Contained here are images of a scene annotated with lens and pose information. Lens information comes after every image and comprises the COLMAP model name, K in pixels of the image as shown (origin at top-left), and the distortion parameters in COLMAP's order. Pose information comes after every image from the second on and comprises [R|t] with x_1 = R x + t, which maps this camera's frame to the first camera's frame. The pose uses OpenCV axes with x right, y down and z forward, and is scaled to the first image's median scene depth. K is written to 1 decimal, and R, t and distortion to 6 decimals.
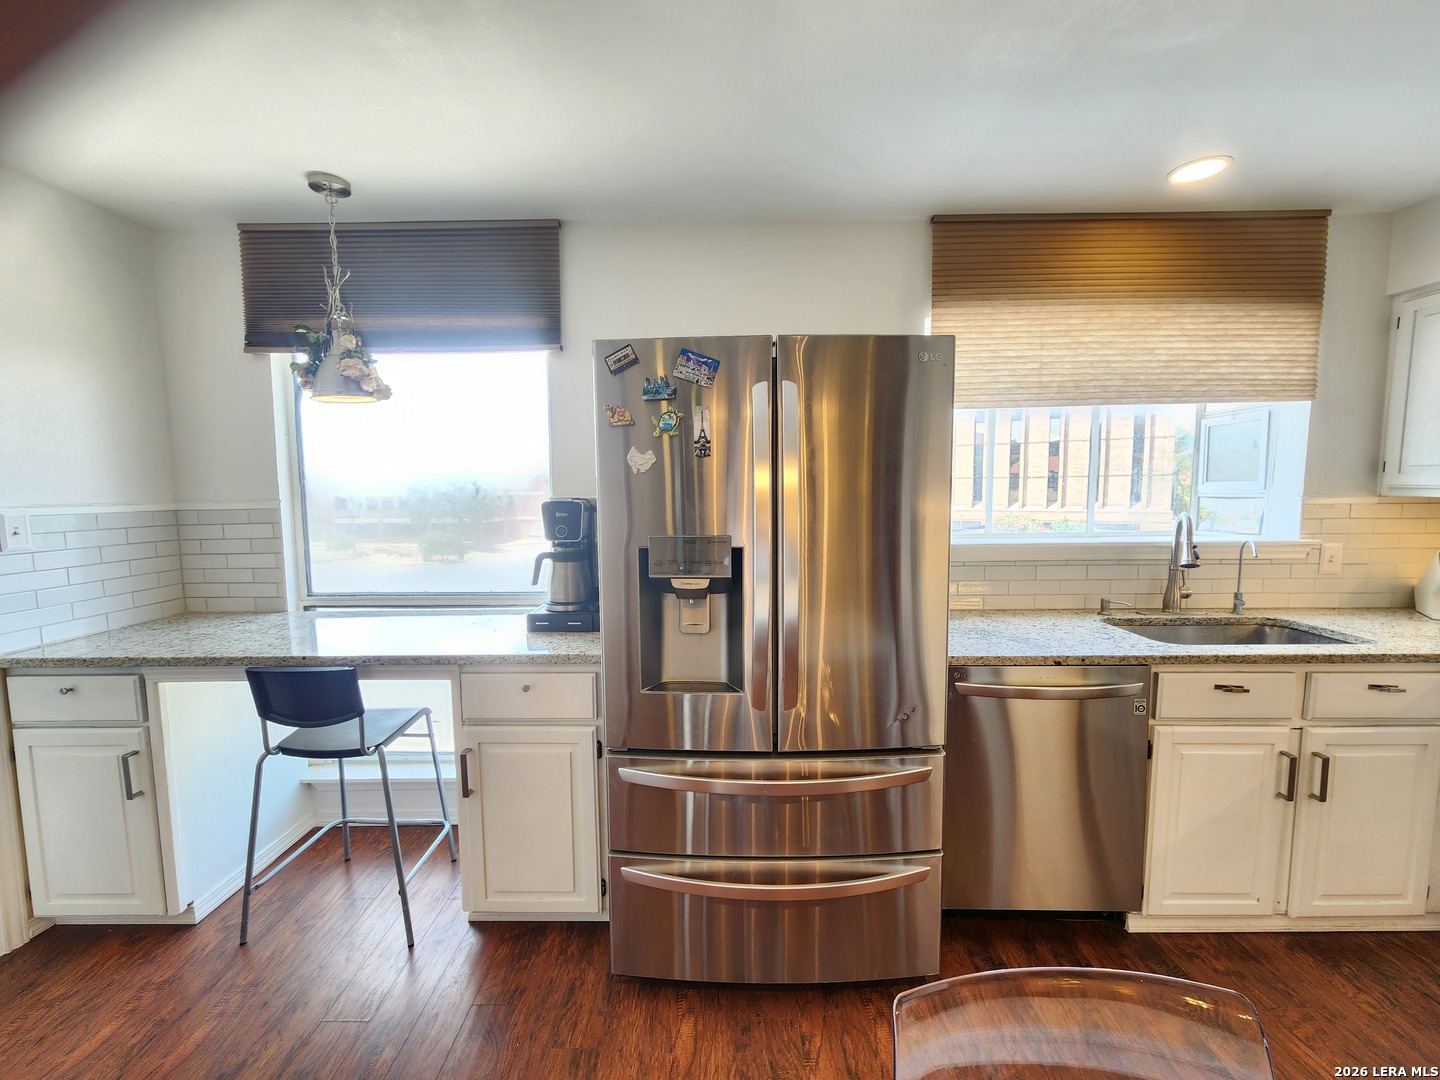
lens RADIAL K [[592.5, 0, 720.0], [0, 592.5, 544.0], [0, 0, 1]] dist [-0.000353, 0.000851]
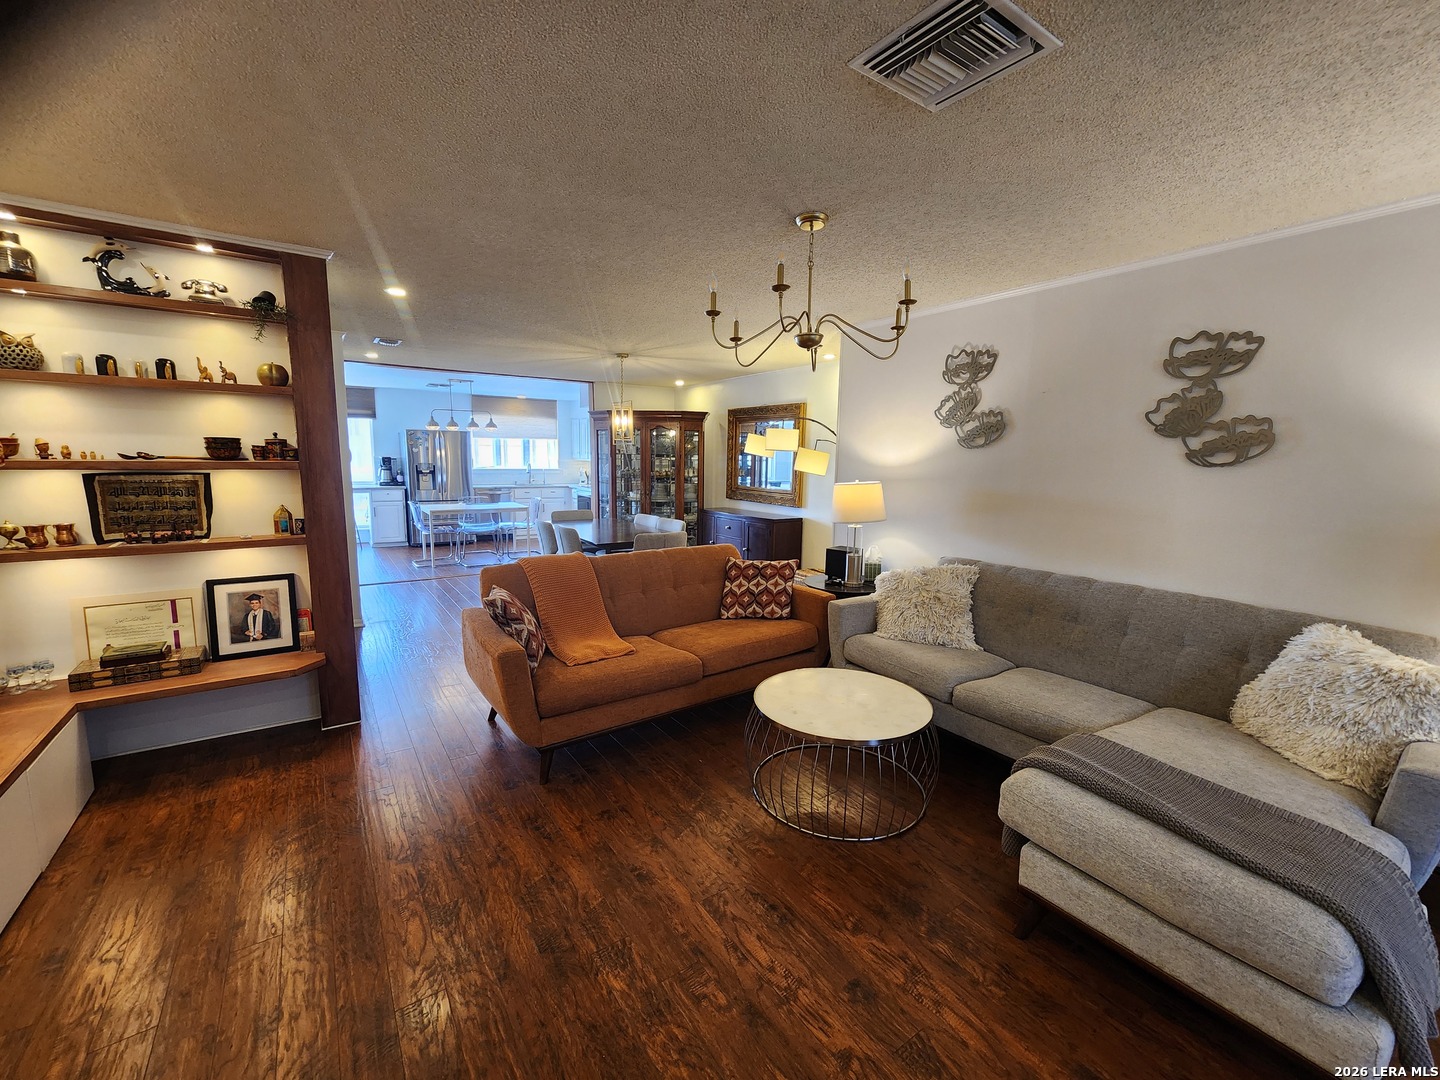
lens RADIAL K [[592.5, 0, 719.9], [0, 592.5, 541.3], [0, 0, 1]] dist [-0.000353, 0.000851]
pose [[0.821033, -0.060174, 0.567700, -0.816992], [0.028790, 0.997528, 0.064097, 0.368323], [-0.570154, -0.036282, 0.820736, -4.361597]]
